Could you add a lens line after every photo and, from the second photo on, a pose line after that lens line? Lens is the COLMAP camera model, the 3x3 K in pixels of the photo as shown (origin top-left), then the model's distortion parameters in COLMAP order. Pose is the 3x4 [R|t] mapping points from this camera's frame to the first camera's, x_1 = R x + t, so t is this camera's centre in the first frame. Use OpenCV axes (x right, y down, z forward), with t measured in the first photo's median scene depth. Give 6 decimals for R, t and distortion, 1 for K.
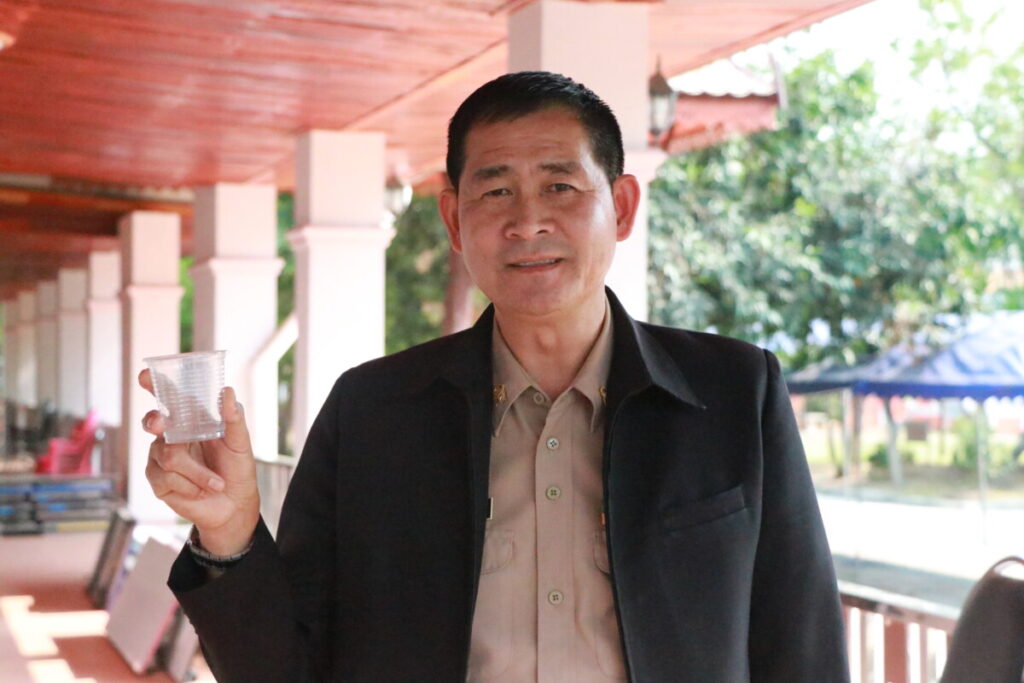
lens RADIAL K [[2231.1, 0, 506.7], [0, 2231.1, 336.2], [0, 0, 1]] dist [0.353954, 0.000000]
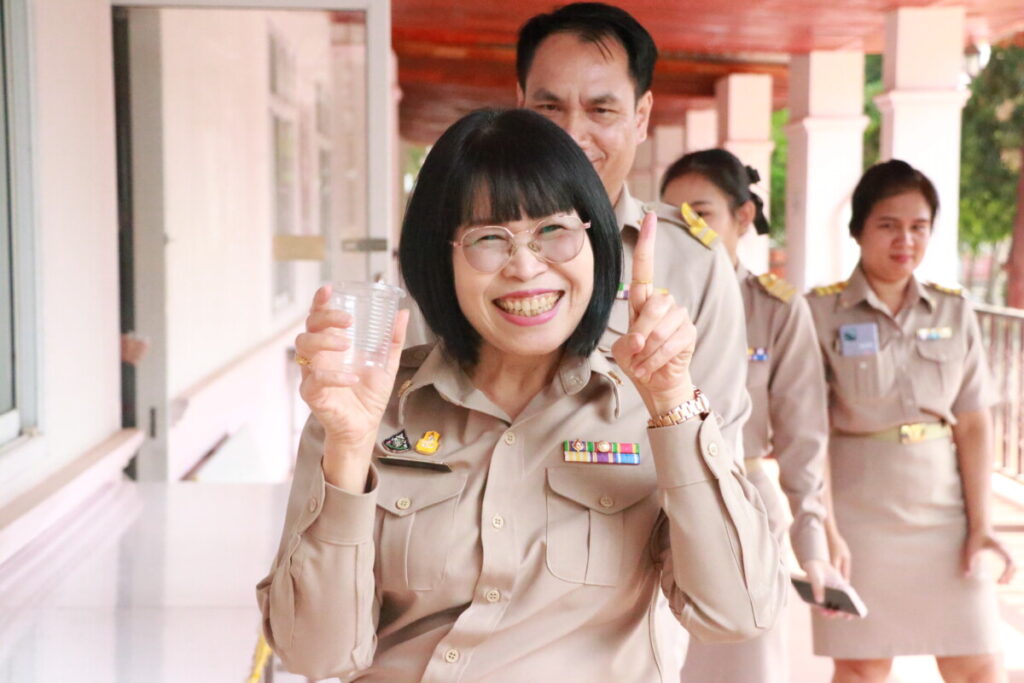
lens RADIAL K [[2231.1, 0, 508.5], [0, 2231.1, 339.3], [0, 0, 1]] dist [0.353954, 0.000000]
pose [[0.968270, 0.011724, -0.249629, 0.010367], [0.005052, 0.997777, 0.066456, 0.001221], [0.249853, -0.065609, 0.966058, -0.159735]]
